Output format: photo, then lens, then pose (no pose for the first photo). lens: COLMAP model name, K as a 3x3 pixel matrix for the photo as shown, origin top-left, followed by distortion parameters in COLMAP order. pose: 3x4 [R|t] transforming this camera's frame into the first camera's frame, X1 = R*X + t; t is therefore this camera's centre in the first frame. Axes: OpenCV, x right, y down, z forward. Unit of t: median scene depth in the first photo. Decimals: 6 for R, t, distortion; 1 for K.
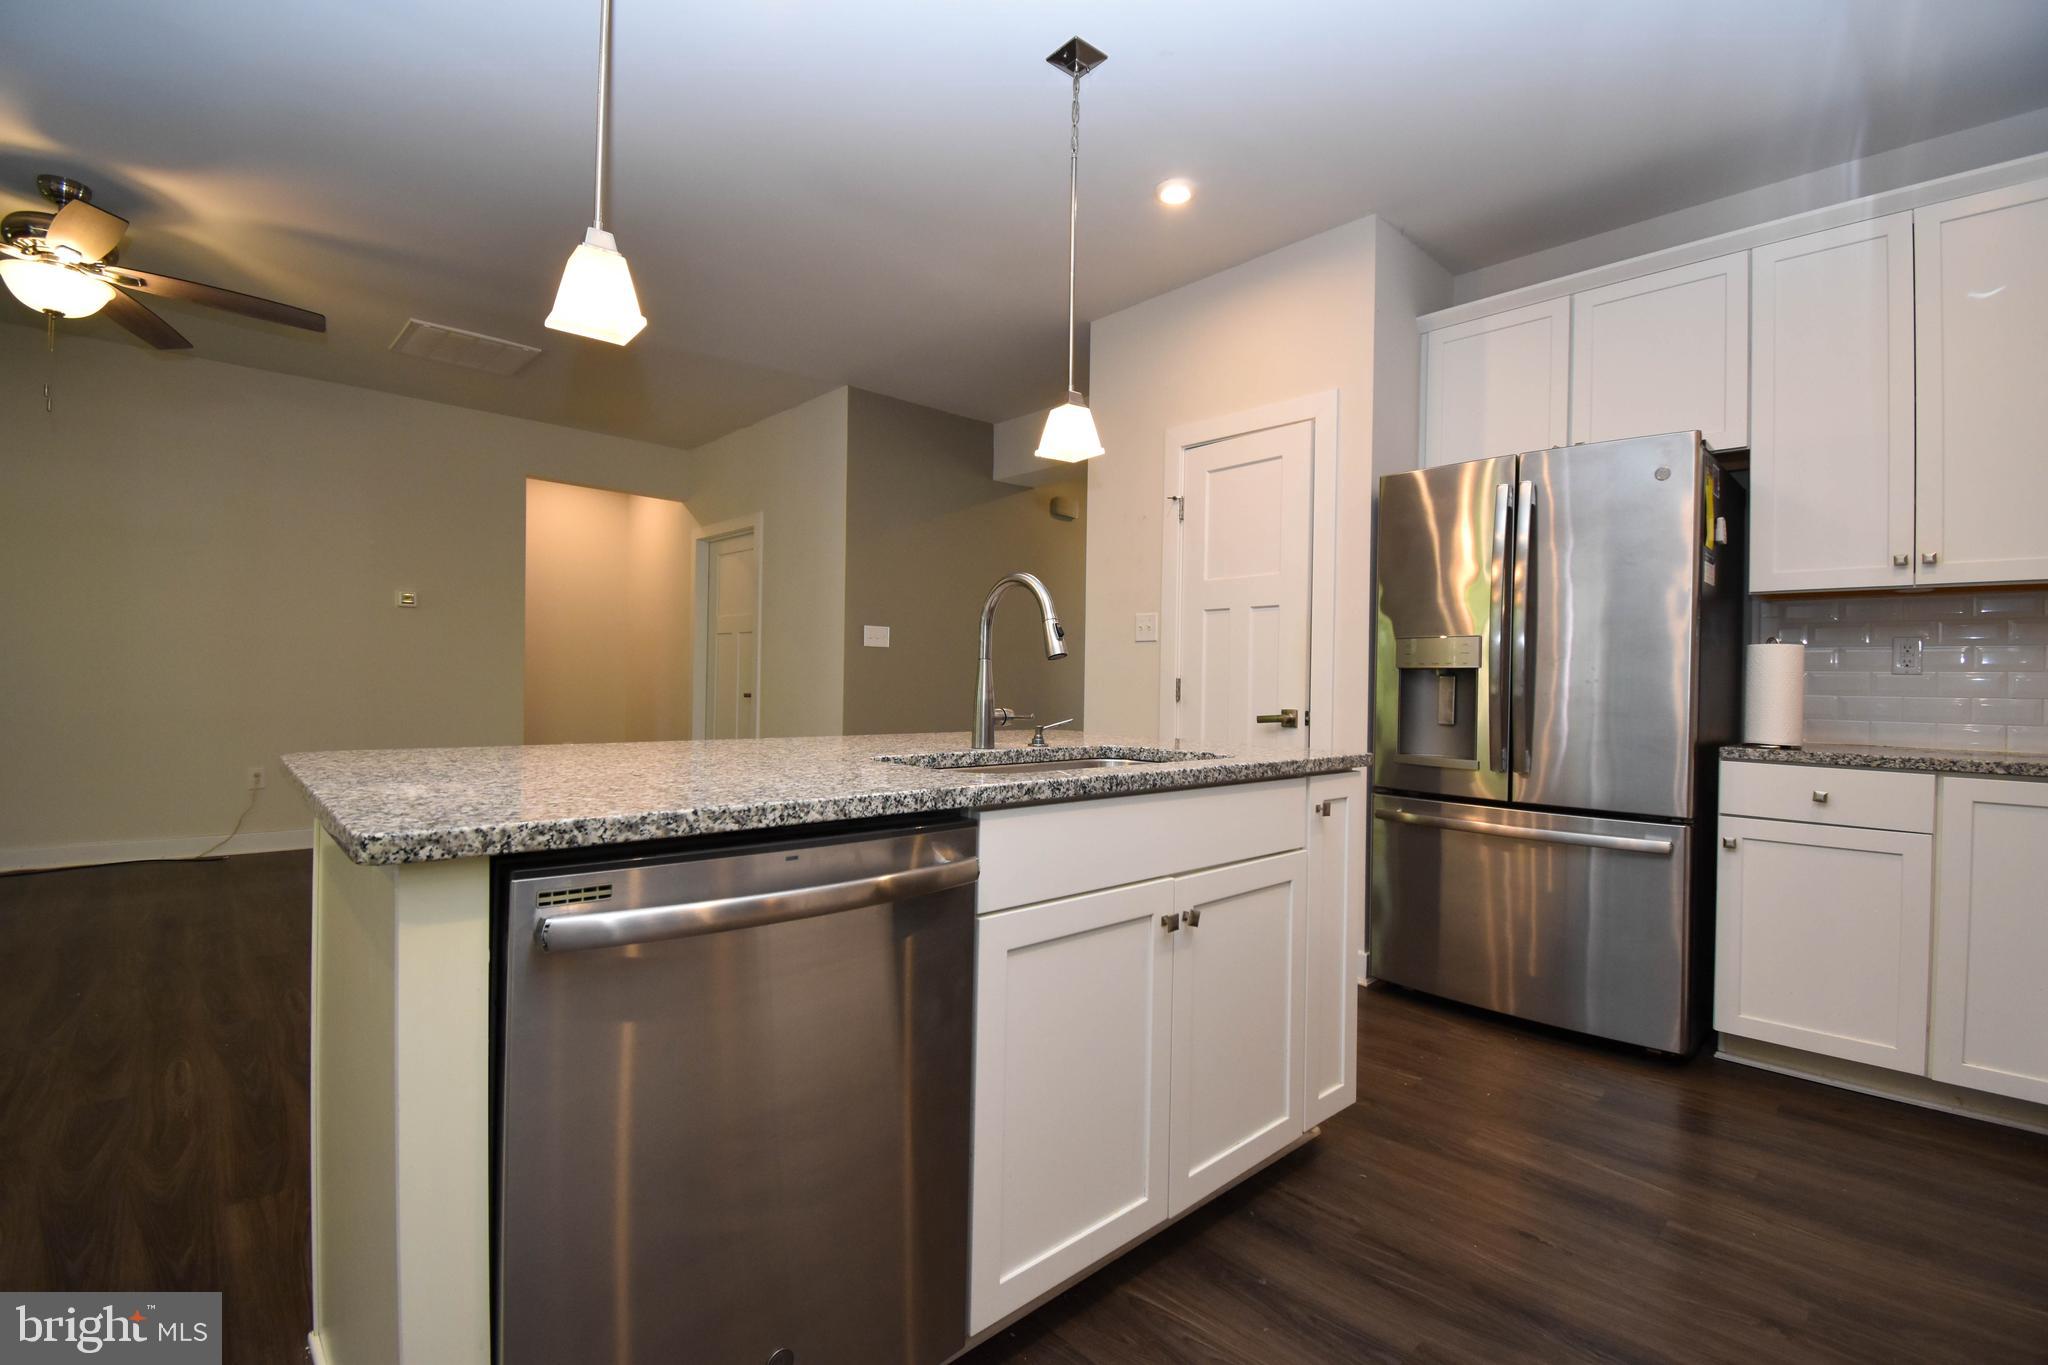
lens RADIAL K [[916.9, 0, 1008.2], [0, 916.9, 687.0], [0, 0, 1]] dist [0.008540, -0.011214]
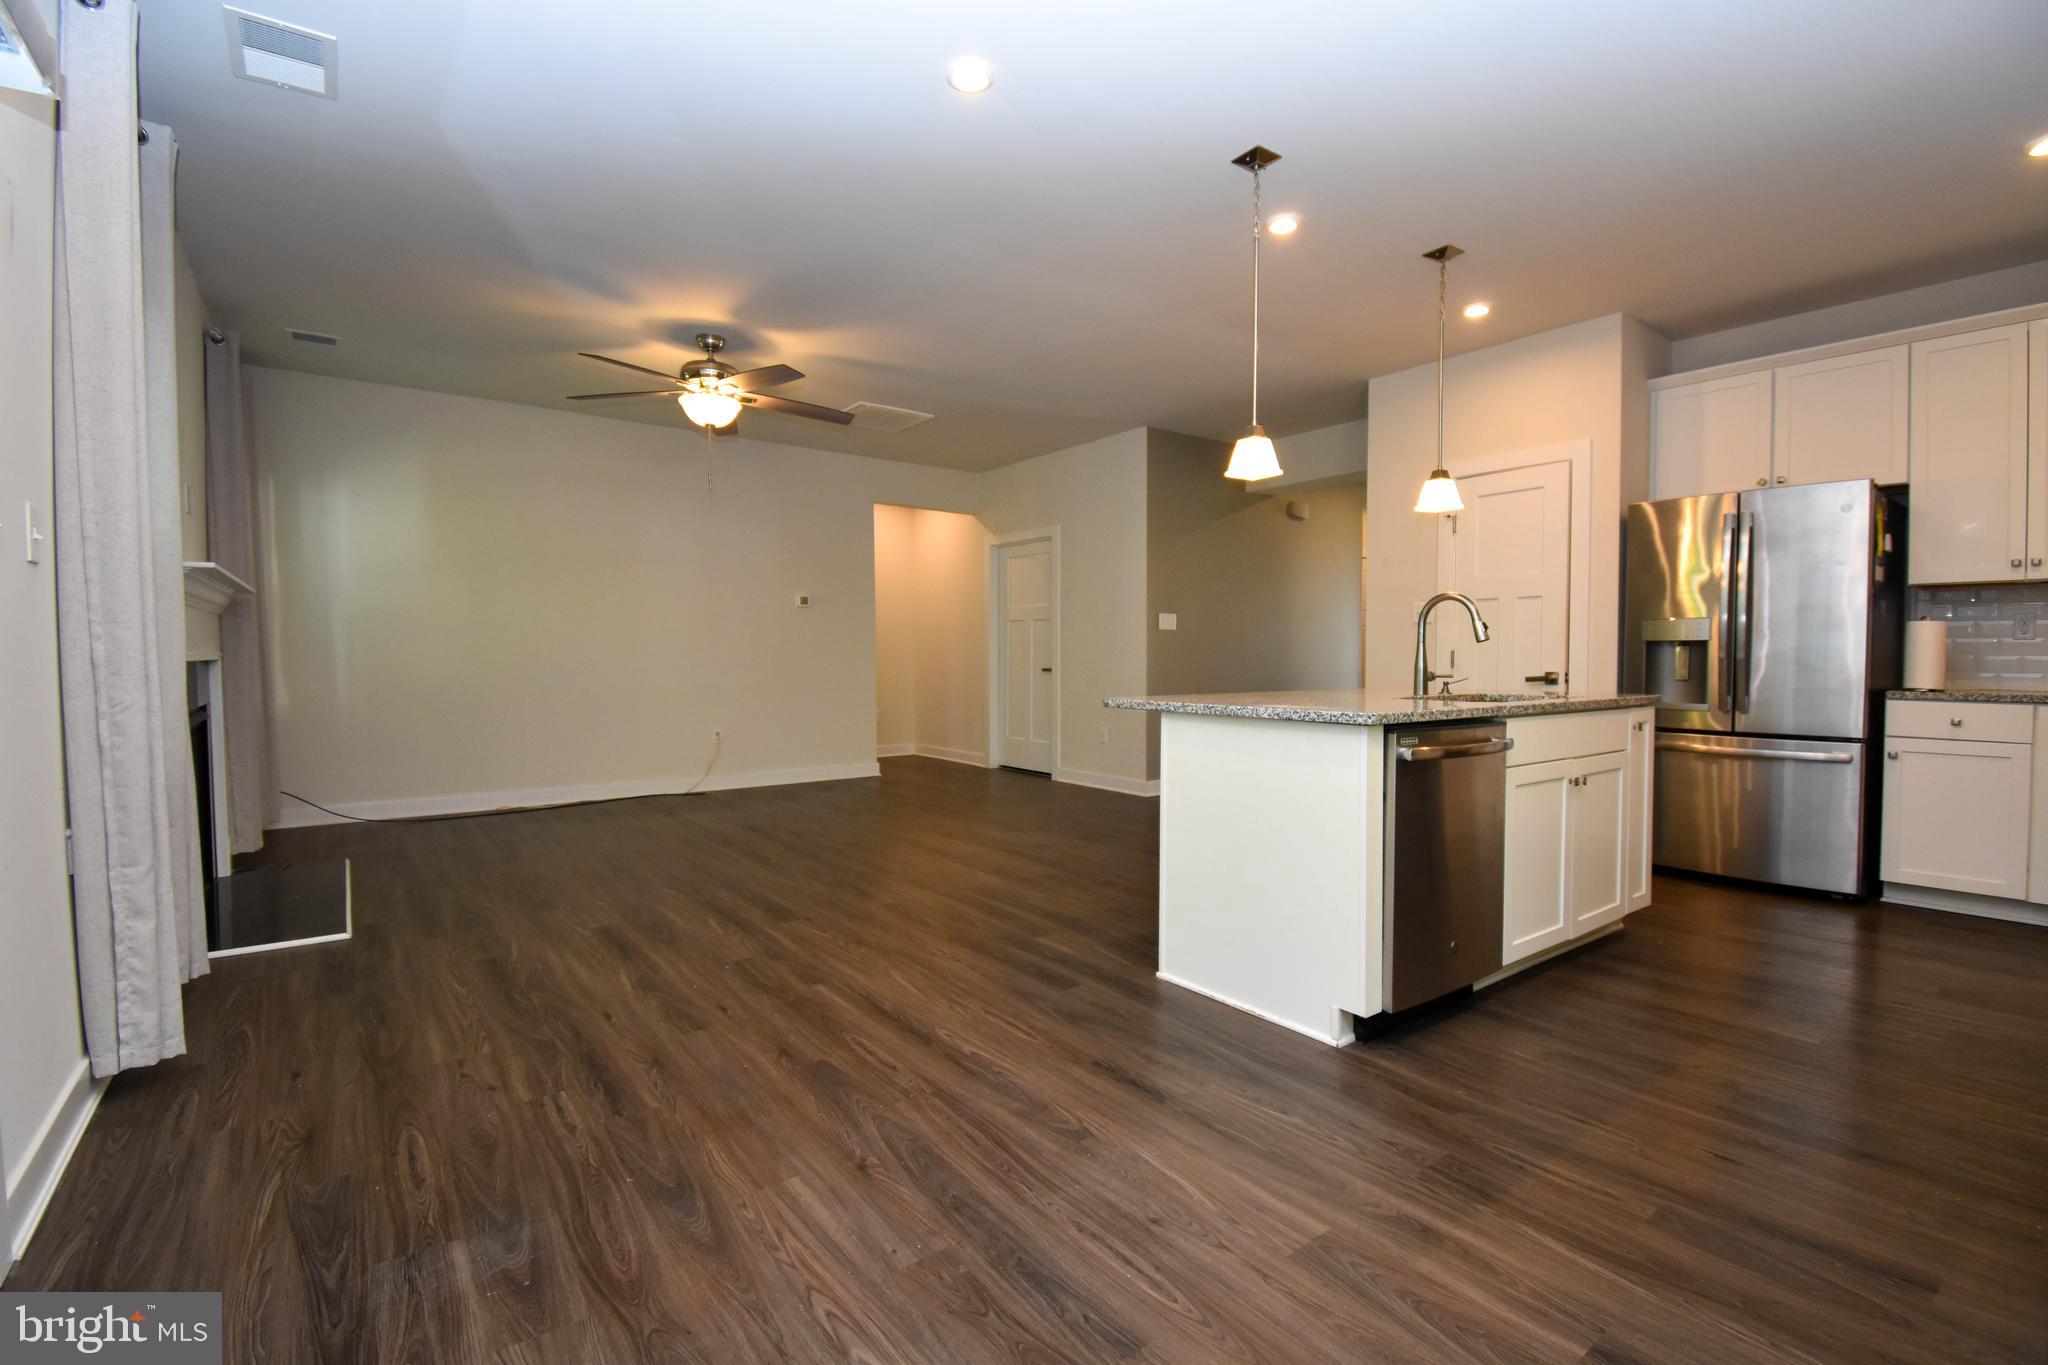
lens RADIAL K [[916.9, 0, 1020.3], [0, 916.9, 688.7], [0, 0, 1]] dist [0.008540, -0.011214]
pose [[0.995349, -0.014955, -0.095165, -0.457002], [0.017777, 0.999425, 0.028871, -0.005721], [0.094678, -0.030428, 0.995043, -0.580429]]
